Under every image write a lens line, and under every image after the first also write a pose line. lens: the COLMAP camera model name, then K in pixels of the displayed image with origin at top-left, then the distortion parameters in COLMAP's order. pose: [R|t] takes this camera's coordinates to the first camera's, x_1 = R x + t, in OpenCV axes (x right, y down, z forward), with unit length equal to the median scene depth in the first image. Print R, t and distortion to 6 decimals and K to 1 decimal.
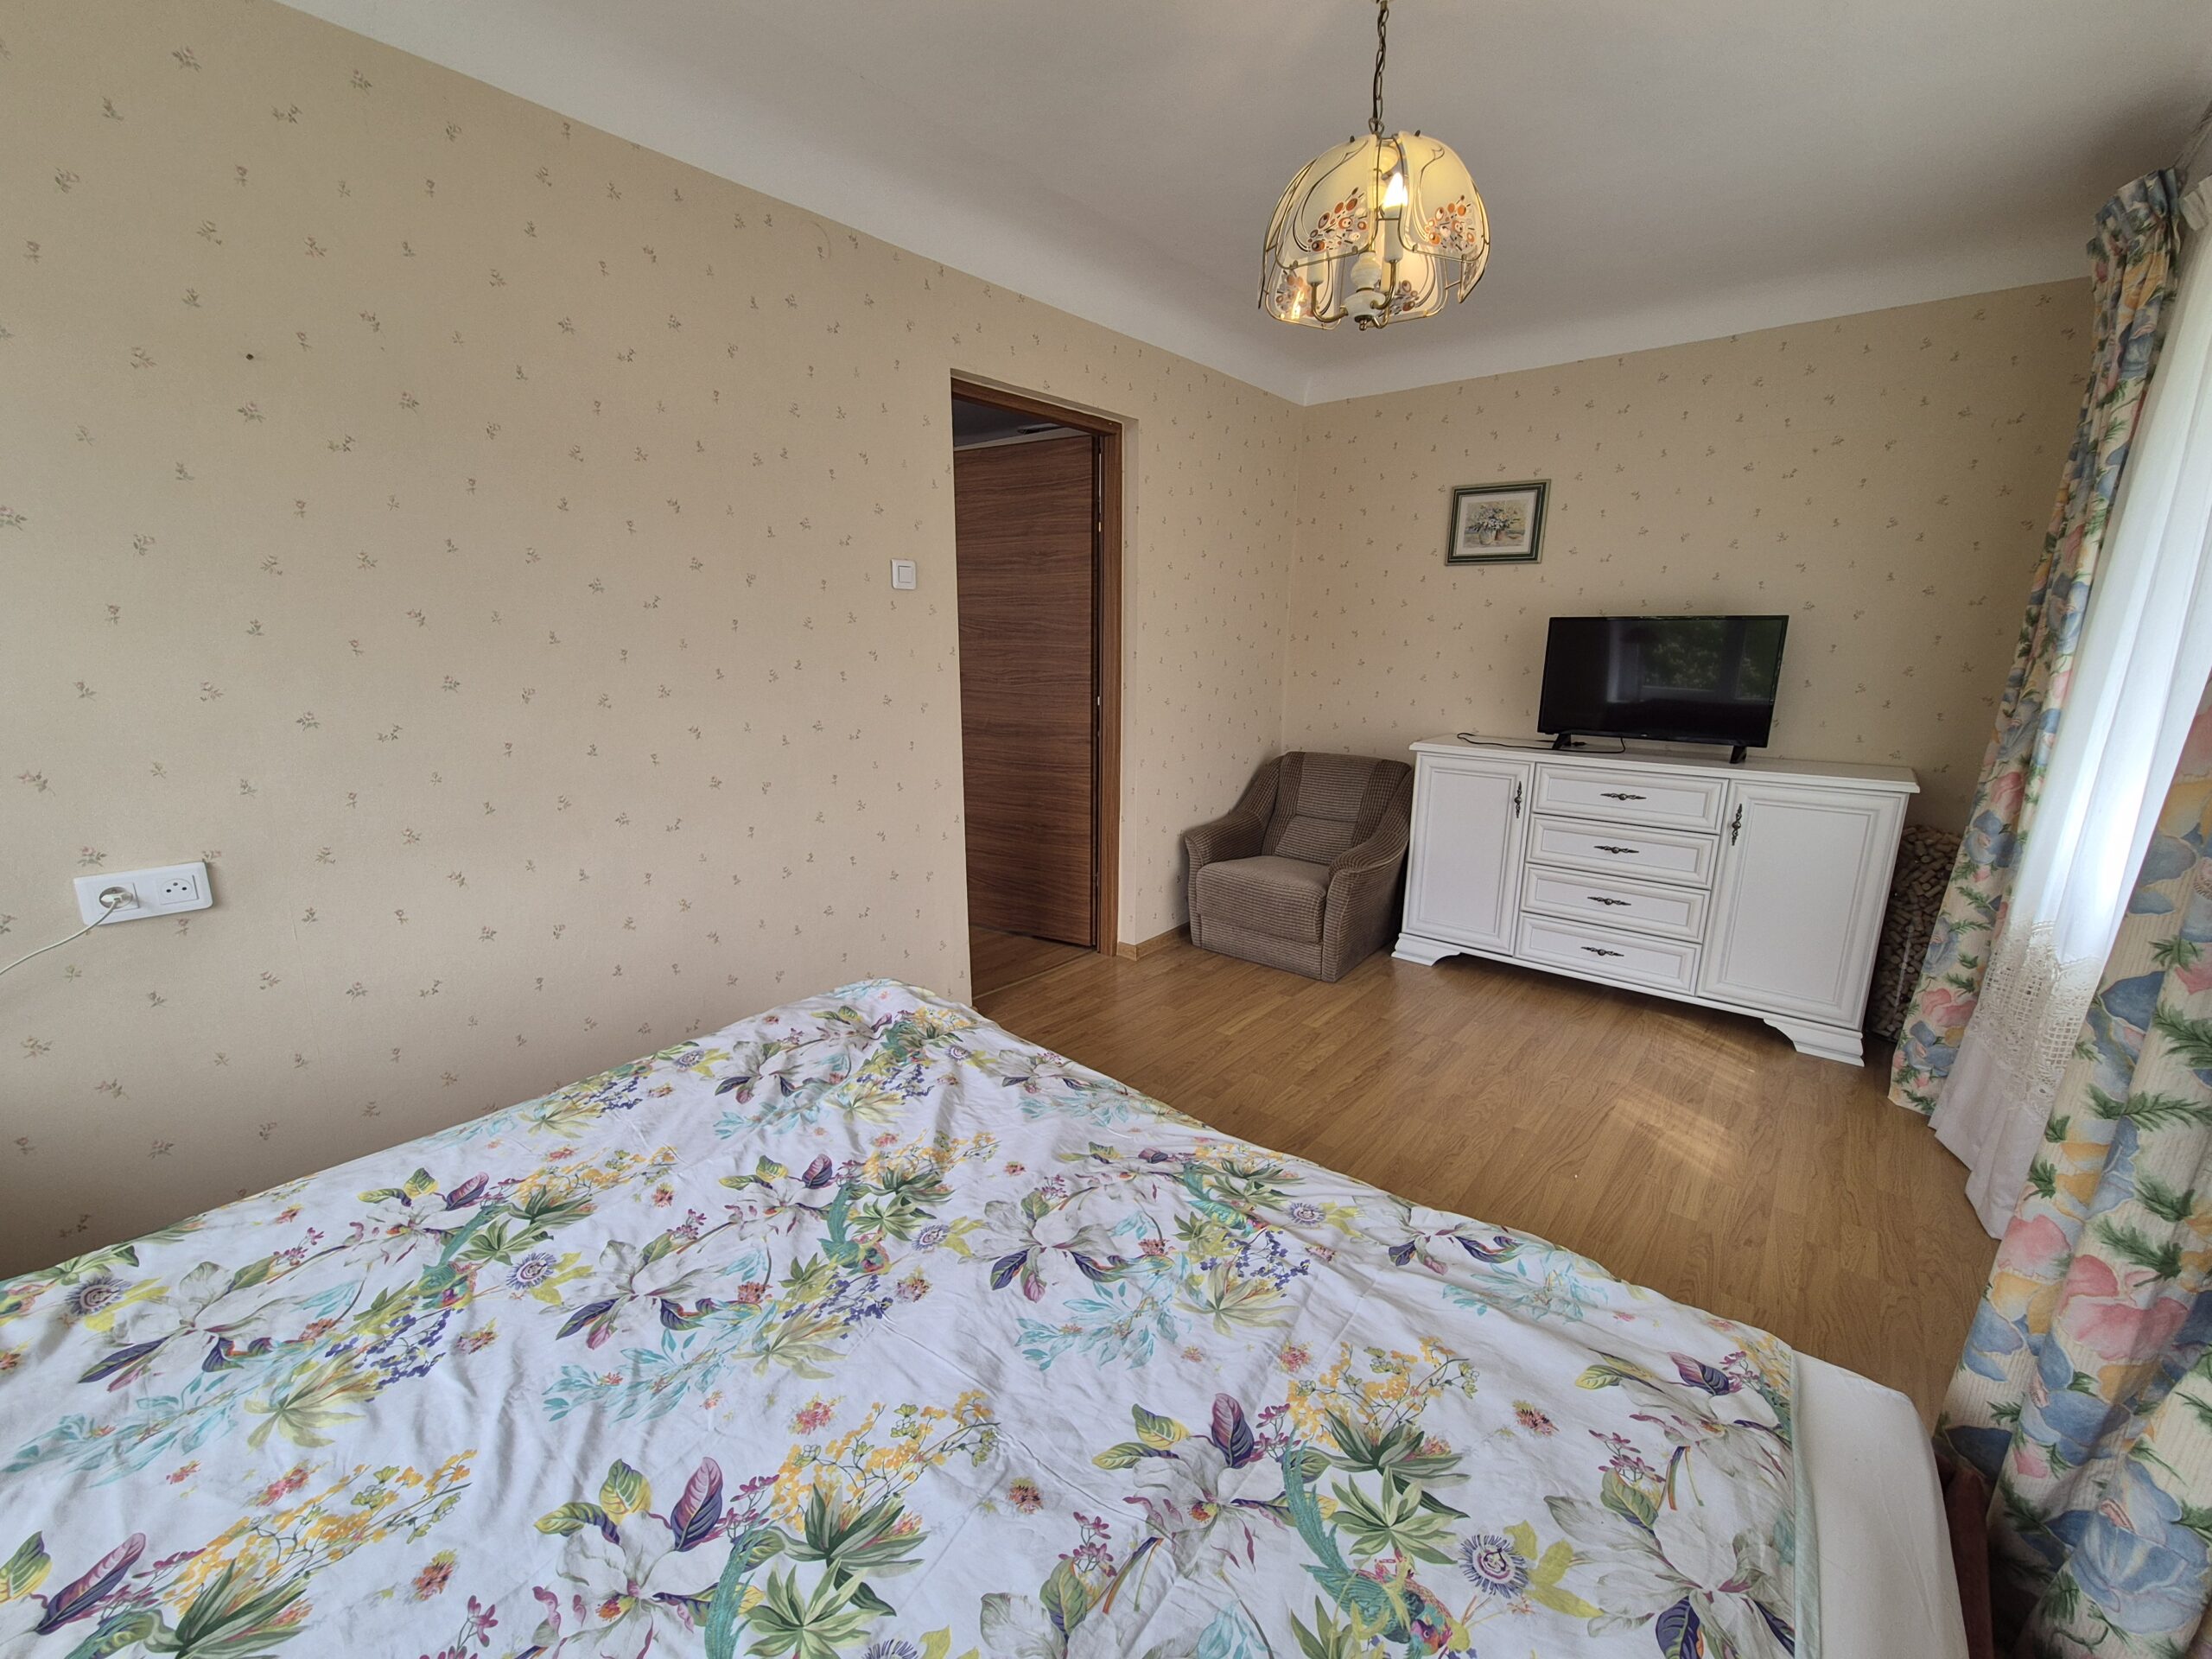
lens RADIAL K [[910.3, 0, 1105.3], [0, 910.3, 840.0], [0, 0, 1]] dist [-0.002165, 0.000432]
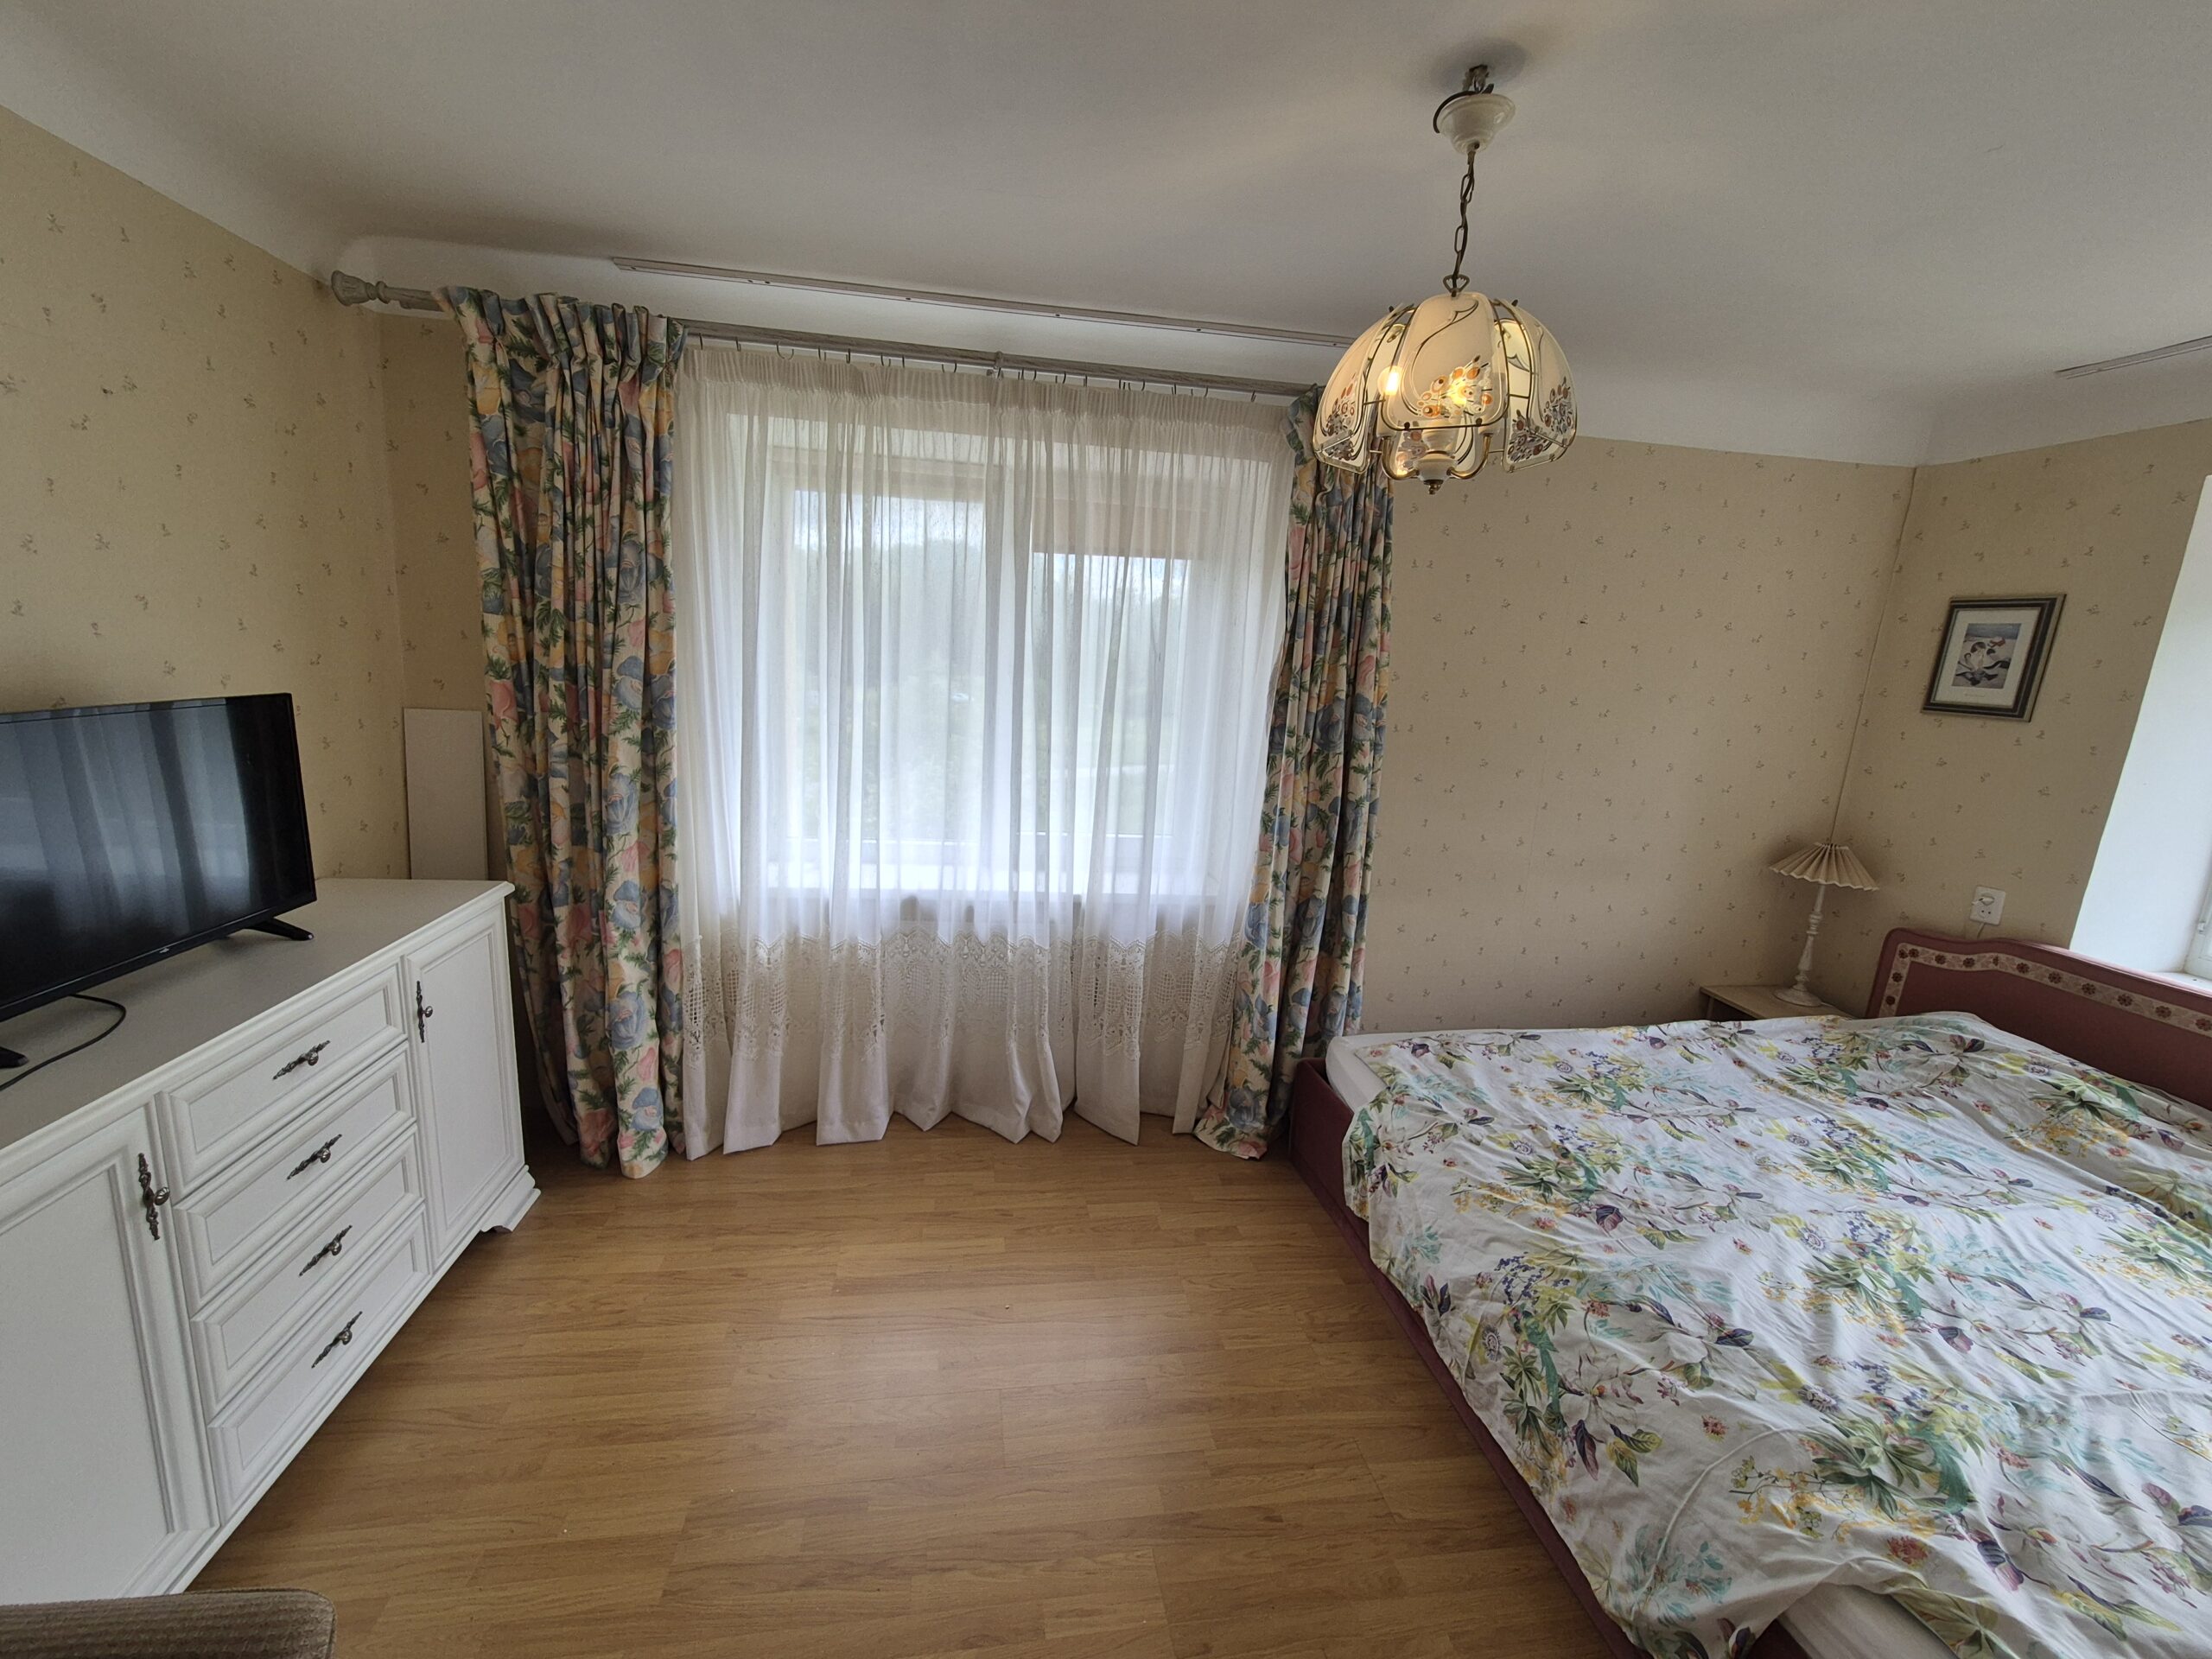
lens RADIAL K [[910.3, 0, 1105.3], [0, 910.3, 840.0], [0, 0, 1]] dist [-0.002165, 0.000432]
pose [[-0.746597, -0.180184, 0.640411, -0.140899], [0.084831, 0.928982, 0.360272, -0.654921], [-0.659845, 0.323304, -0.678291, 2.168789]]
